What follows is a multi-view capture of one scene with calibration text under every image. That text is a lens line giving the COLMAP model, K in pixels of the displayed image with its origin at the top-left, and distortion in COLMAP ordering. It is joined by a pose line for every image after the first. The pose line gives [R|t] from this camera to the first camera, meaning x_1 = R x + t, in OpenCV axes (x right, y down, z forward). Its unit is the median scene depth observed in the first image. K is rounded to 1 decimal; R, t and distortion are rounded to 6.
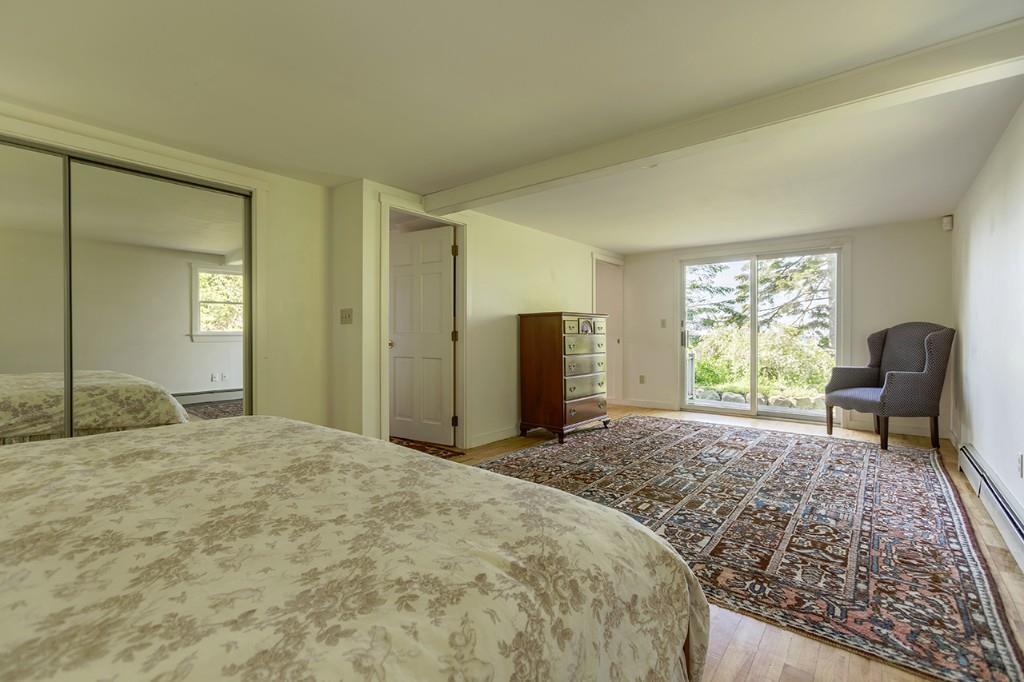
lens RADIAL K [[453.9, 0, 512.0], [0, 453.9, 341.0], [0, 0, 1]] dist [-0.000364, -0.000822]
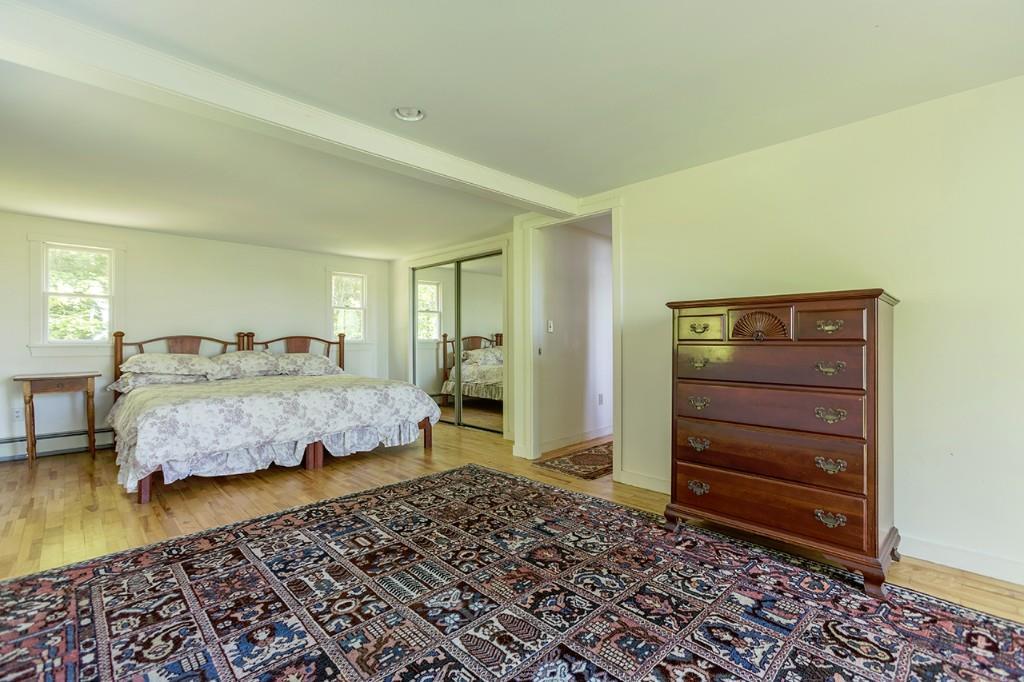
lens RADIAL K [[453.9, 0, 512.0], [0, 453.9, 341.0], [0, 0, 1]] dist [-0.000364, -0.000822]
pose [[-0.114391, 0.000474, -0.993436, 1.176572], [-0.010520, 0.999943, 0.001689, -0.021471], [0.993380, 0.010644, -0.114380, 1.454568]]
